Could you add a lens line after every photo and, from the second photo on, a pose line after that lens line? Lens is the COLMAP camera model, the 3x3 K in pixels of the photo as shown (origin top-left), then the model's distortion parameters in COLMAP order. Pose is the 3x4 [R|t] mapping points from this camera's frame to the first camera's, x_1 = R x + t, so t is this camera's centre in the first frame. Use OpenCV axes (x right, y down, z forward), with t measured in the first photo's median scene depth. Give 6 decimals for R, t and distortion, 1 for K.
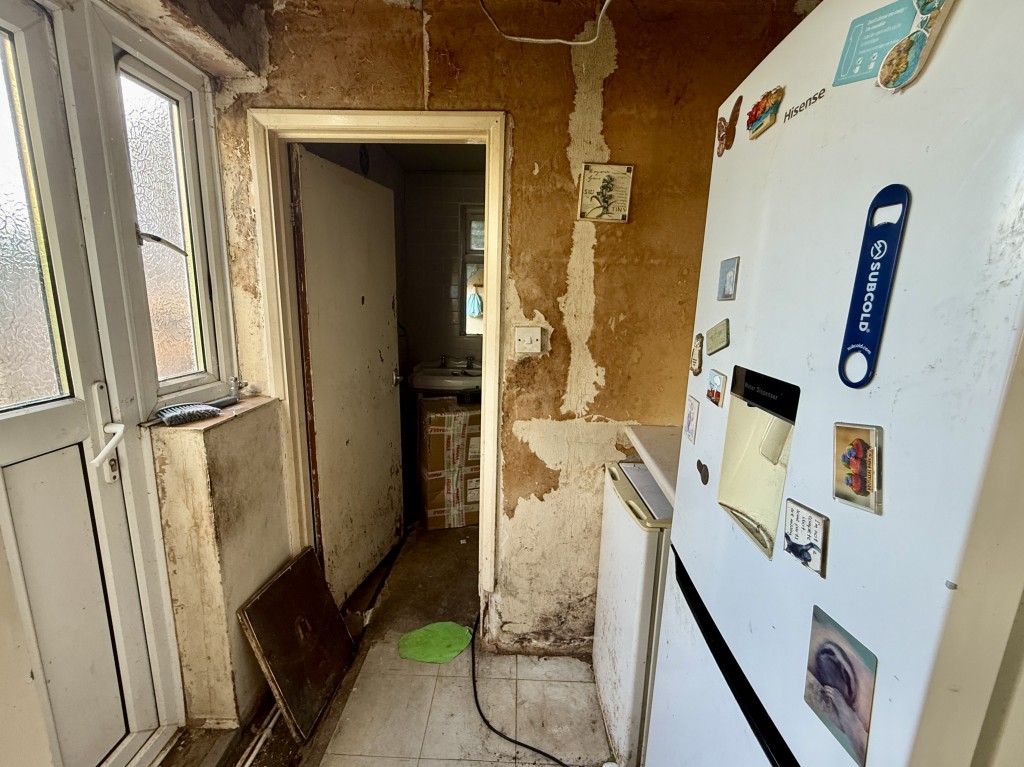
lens RADIAL K [[429.9, 0, 512.0], [0, 429.9, 383.5], [0, 0, 1]] dist [-0.000191, 0.000002]
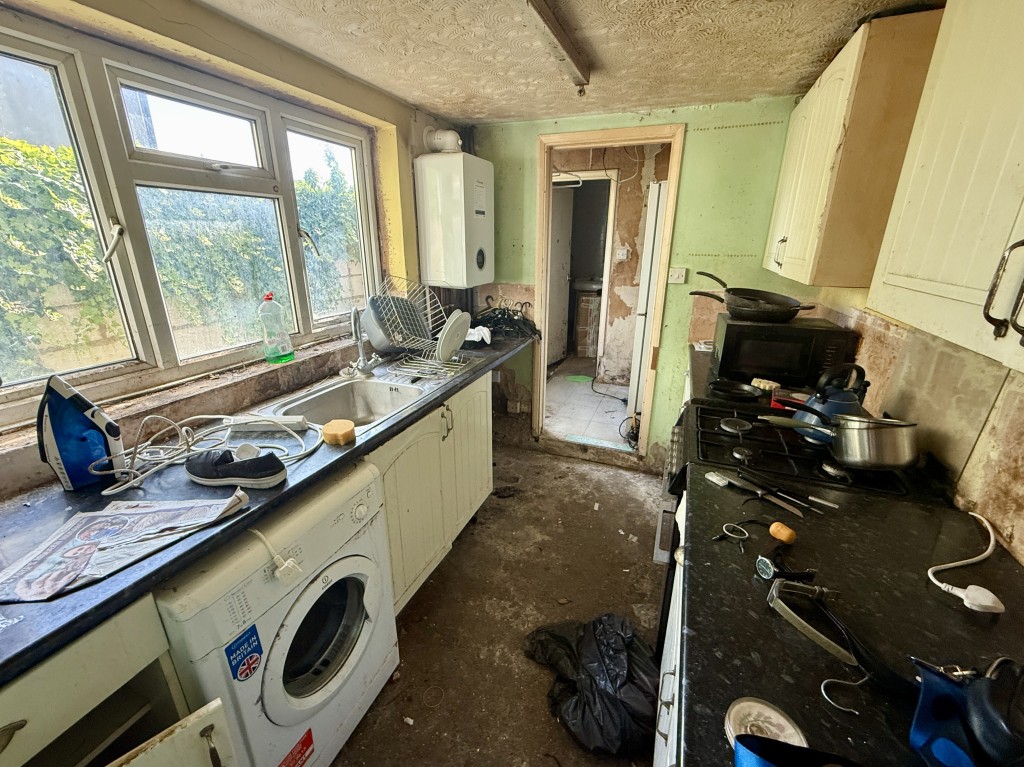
lens RADIAL K [[429.9, 0, 512.0], [0, 429.9, 383.5], [0, 0, 1]] dist [-0.000191, 0.000002]
pose [[0.938585, 0.092166, -0.332511, 0.340915], [-0.050246, 0.989902, 0.132553, 0.355124], [0.341370, -0.107704, 0.933738, -1.723629]]
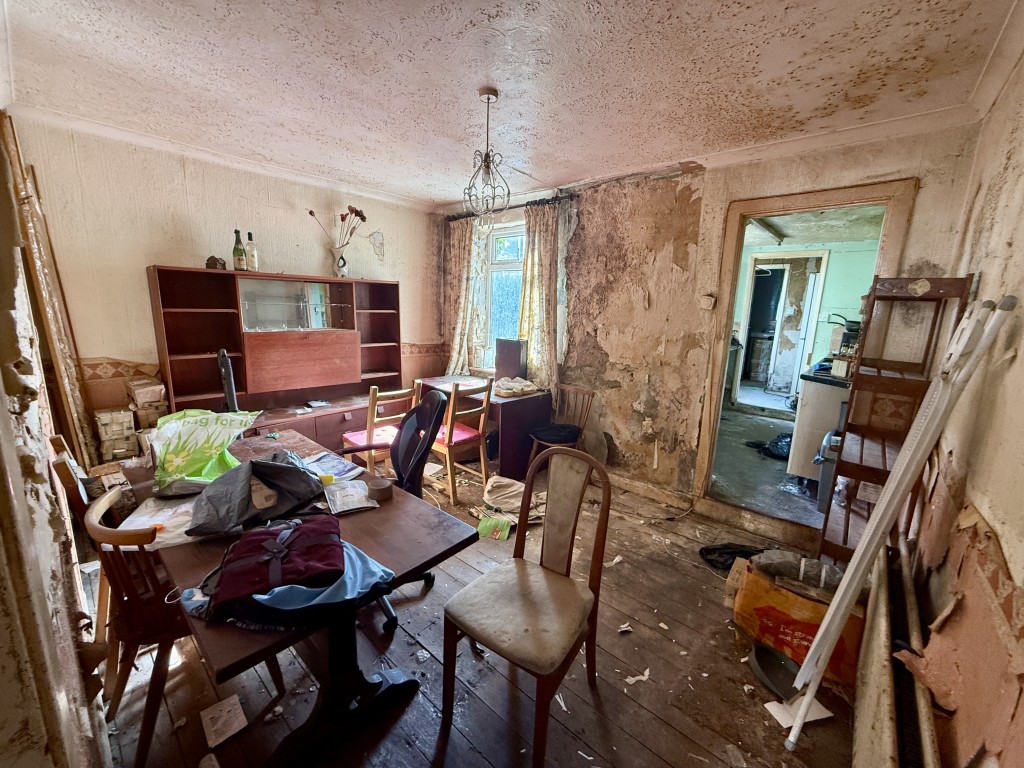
lens RADIAL K [[408.7, 0, 512.0], [0, 408.7, 384.0], [0, 0, 1]] dist [0.000991, 0.000091]
pose [[0.769518, 0.121083, -0.627042, 0.535616], [-0.135549, 0.990457, 0.024911, 0.880562], [0.624074, 0.065826, 0.778587, -3.834326]]
